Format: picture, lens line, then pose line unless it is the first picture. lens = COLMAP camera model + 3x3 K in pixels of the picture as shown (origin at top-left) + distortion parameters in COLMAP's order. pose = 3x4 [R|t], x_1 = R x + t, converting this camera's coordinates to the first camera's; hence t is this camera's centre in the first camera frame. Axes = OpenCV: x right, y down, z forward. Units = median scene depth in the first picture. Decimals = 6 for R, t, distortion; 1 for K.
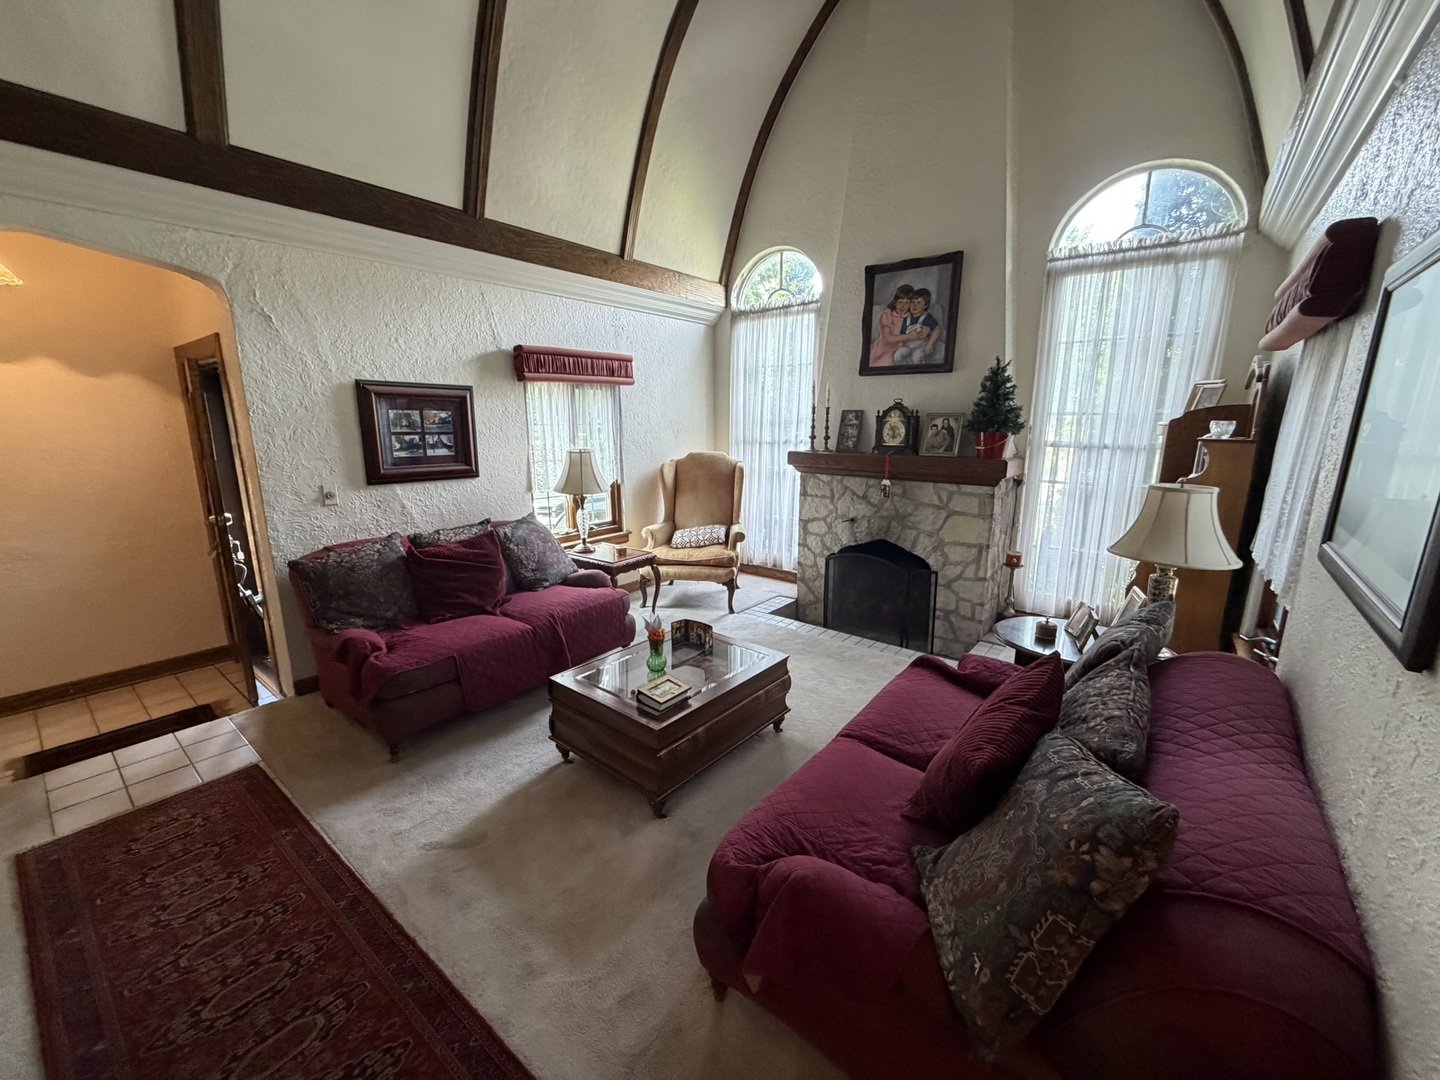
lens RADIAL K [[575.1, 0, 713.8], [0, 575.1, 539.6], [0, 0, 1]] dist [-0.002537, 0.000484]
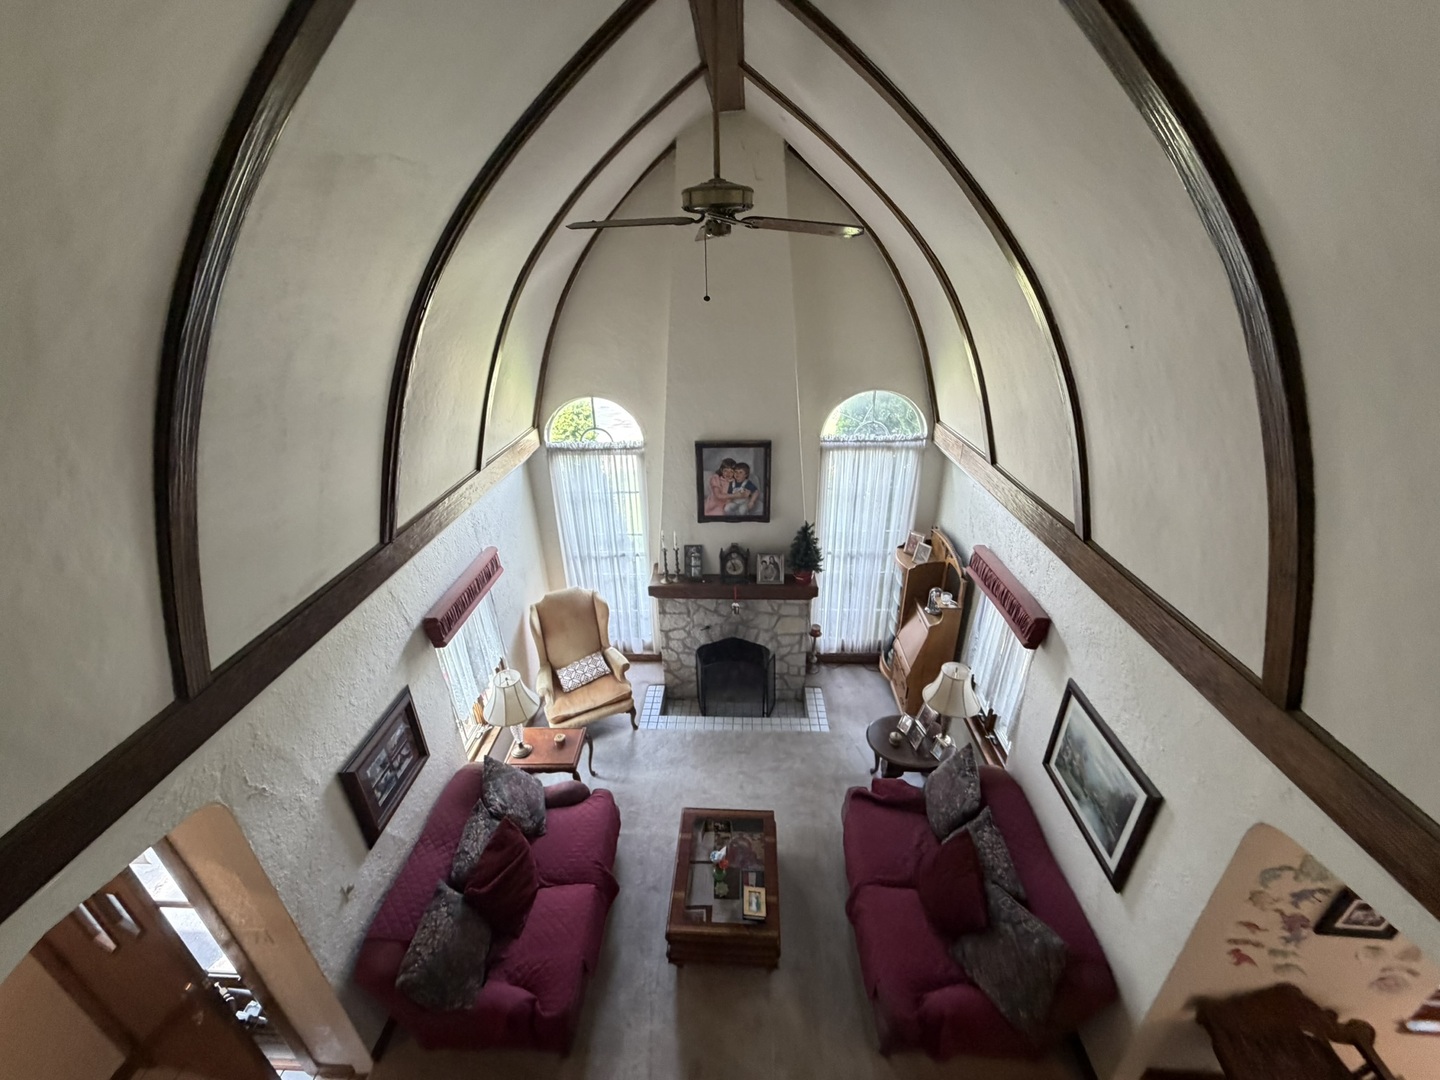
lens RADIAL K [[575.1, 0, 713.8], [0, 575.1, 541.0], [0, 0, 1]] dist [-0.002537, 0.000484]
pose [[0.808252, -0.273673, 0.521375, -0.412347], [0.147146, 0.951213, 0.271187, -0.634679], [-0.570155, -0.142469, 0.809089, -0.029730]]
